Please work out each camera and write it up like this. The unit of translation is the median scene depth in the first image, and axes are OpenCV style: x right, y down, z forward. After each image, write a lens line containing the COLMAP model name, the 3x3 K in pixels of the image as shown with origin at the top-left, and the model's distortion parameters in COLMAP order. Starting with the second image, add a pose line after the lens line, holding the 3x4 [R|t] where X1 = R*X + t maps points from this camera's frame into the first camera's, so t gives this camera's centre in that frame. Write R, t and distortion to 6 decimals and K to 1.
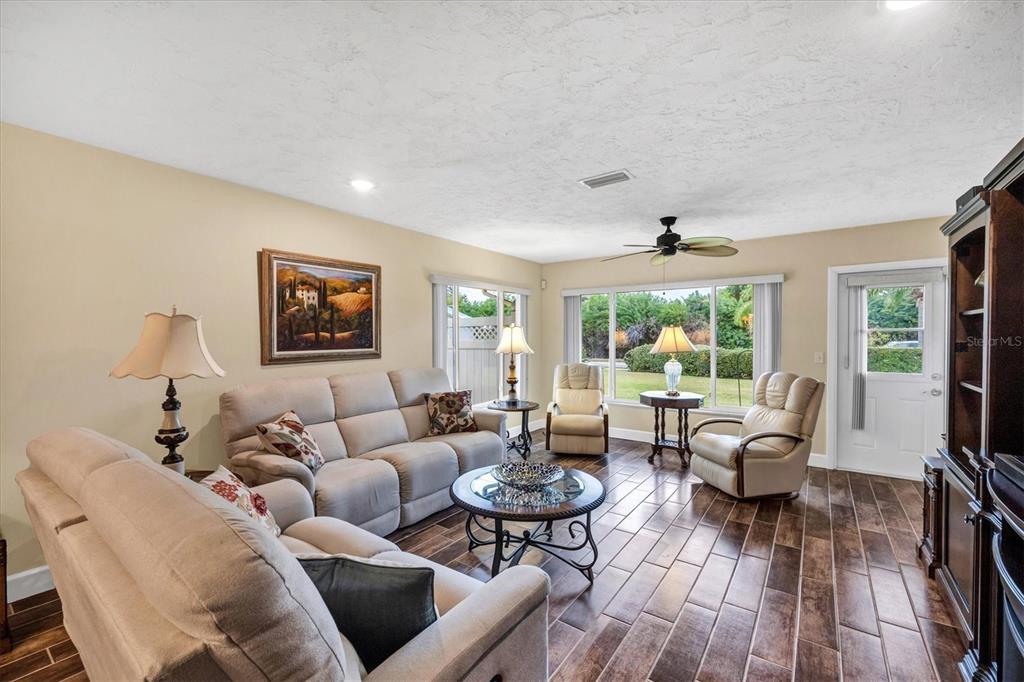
lens RADIAL K [[426.4, 0, 516.1], [0, 426.4, 342.7], [0, 0, 1]] dist [-0.000707, 0.000155]
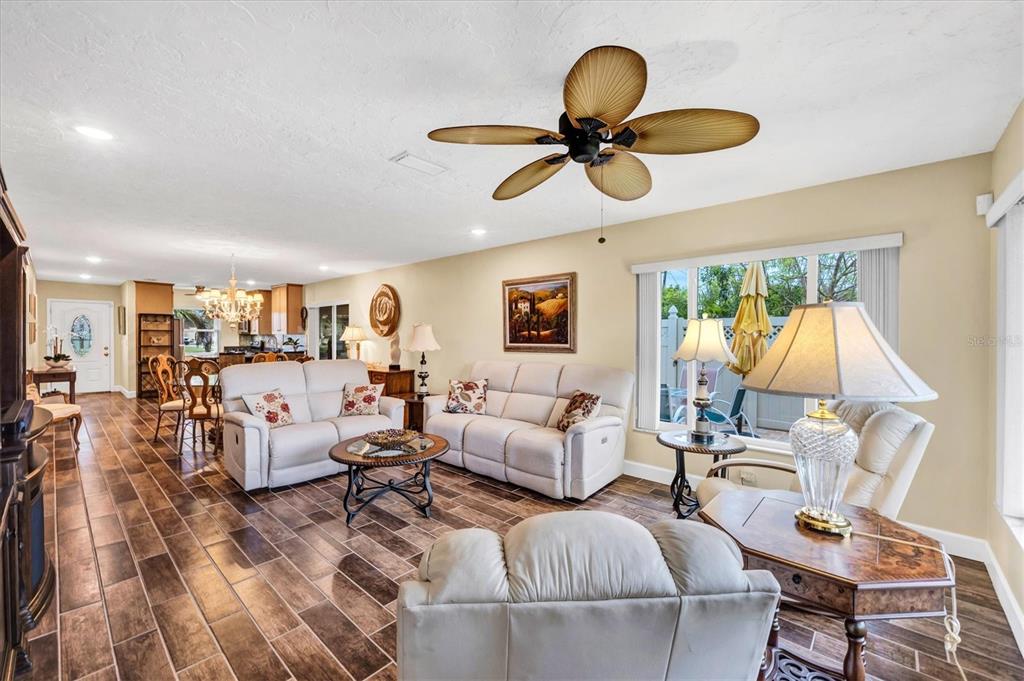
lens RADIAL K [[420.6, 0, 508.1], [0, 420.6, 339.1], [0, 0, 1]] dist [-0.001004, 0.000171]
pose [[-0.125488, 0.012642, -0.992015, 0.850371], [-0.016535, 0.999753, 0.014832, -0.015675], [0.991957, 0.018264, -0.125248, 1.011186]]
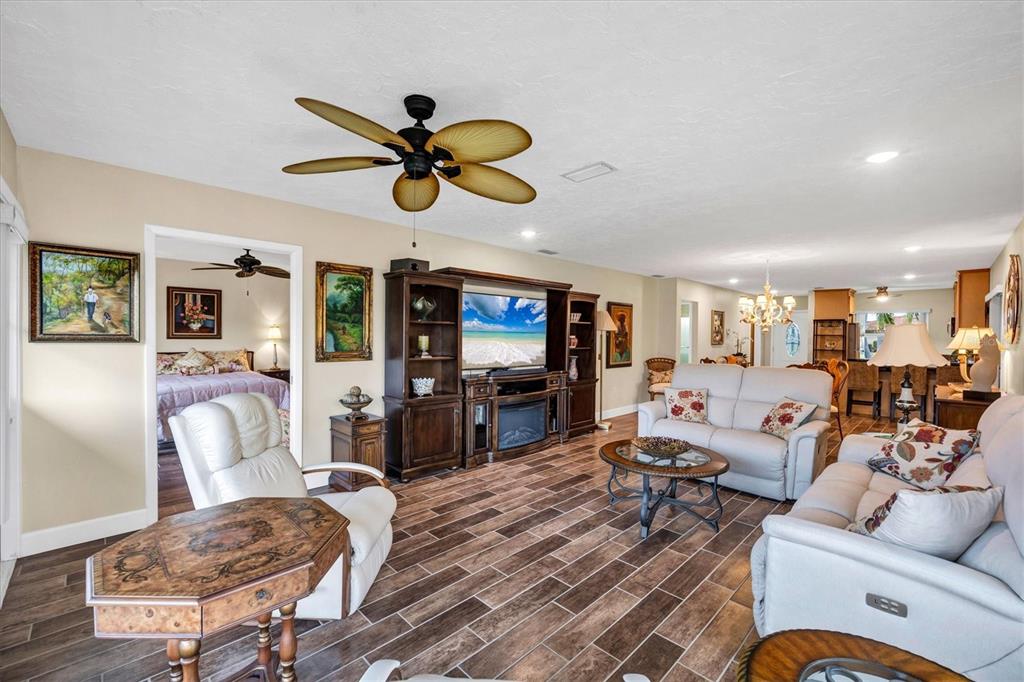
lens RADIAL K [[420.6, 0, 508.1], [0, 420.6, 339.6], [0, 0, 1]] dist [-0.001004, 0.000171]
pose [[-0.984156, -0.009645, 0.177040, 0.189481], [-0.005326, 0.999677, 0.024857, -0.021618], [-0.177223, 0.023520, -0.983890, 1.512426]]
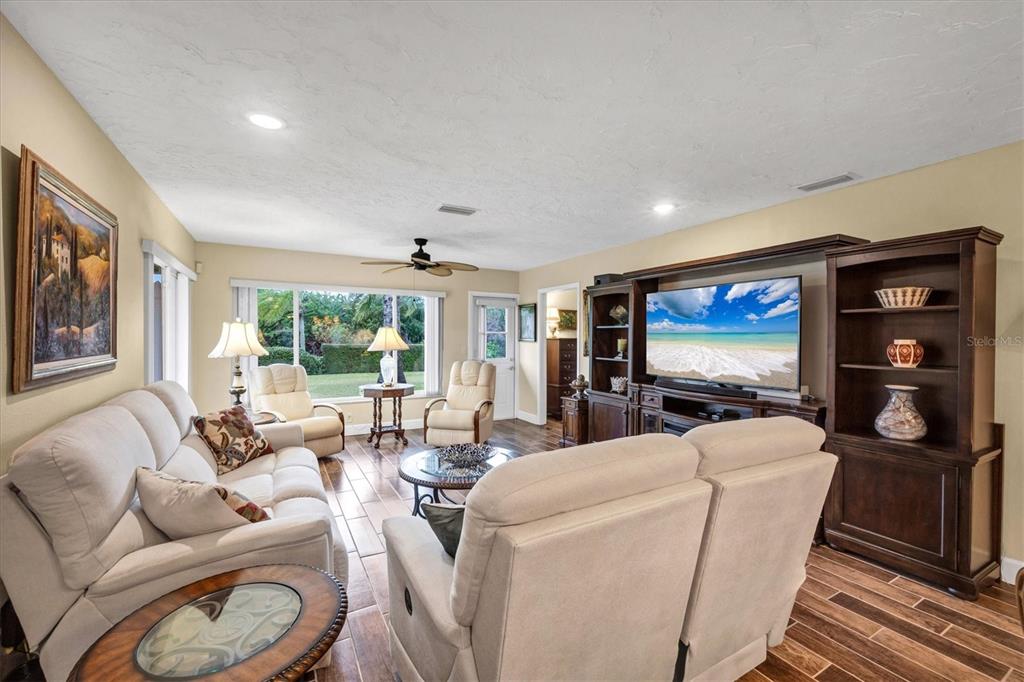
lens RADIAL K [[420.6, 0, 508.1], [0, 420.6, 339.6], [0, 0, 1]] dist [-0.001004, 0.000171]
pose [[0.429815, -0.002857, 0.902912, -0.642530], [0.007415, 0.999972, -0.000365, -0.001940], [-0.902887, 0.006852, 0.429824, 0.261733]]
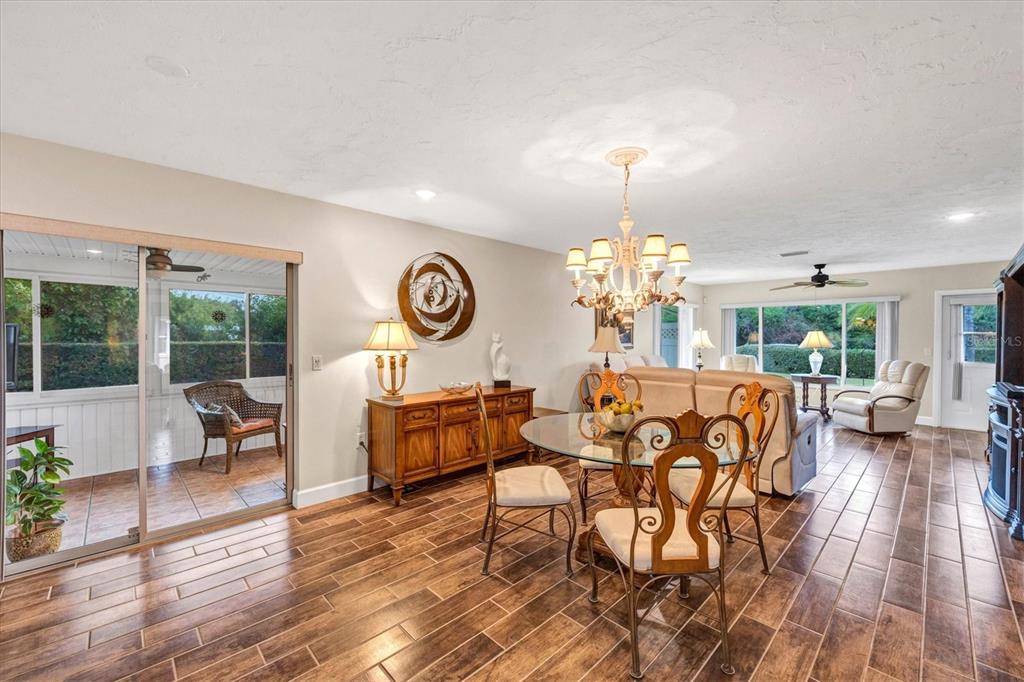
lens RADIAL K [[410.5, 0, 517.8], [0, 410.5, 341.6], [0, 0, 1]] dist [-0.000664, -0.000141]
pose [[0.984126, 0.006645, -0.177344, -0.509445], [-0.006950, 0.999975, -0.001097, 0.012519], [0.177333, 0.002312, 0.984148, -0.762561]]
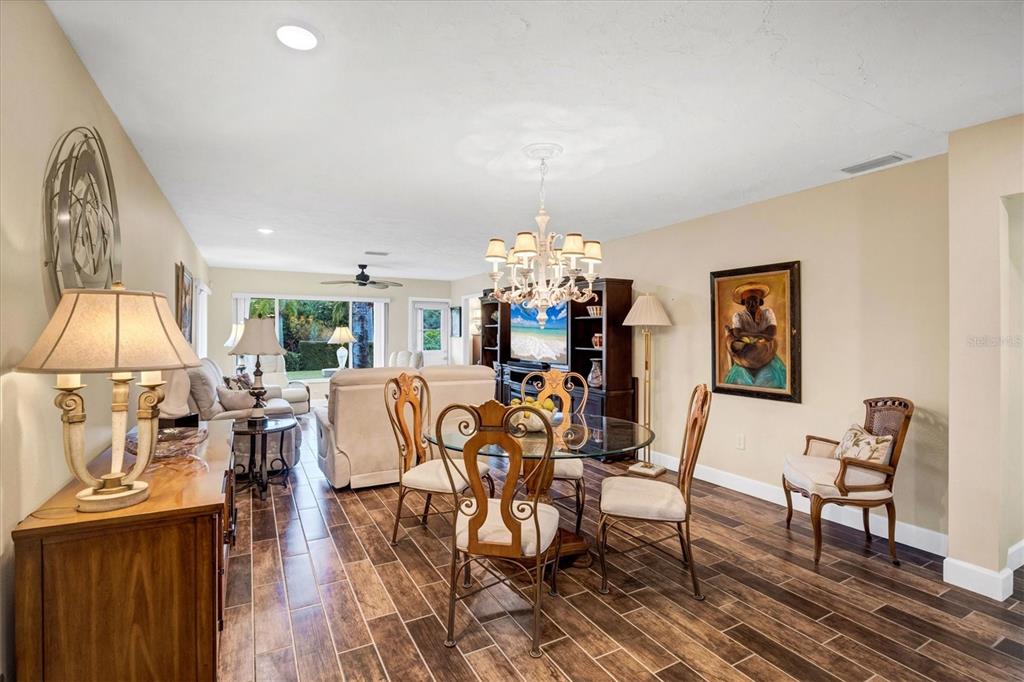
lens RADIAL K [[473.4, 0, 489.8], [0, 473.4, 331.6], [0, 0, 1]] dist [-0.024974, 0.000182]
pose [[0.462626, 0.006364, 0.886531, -1.144488], [0.008934, 0.999890, -0.011840, 0.009518], [-0.886508, 0.013398, 0.462518, -0.363673]]
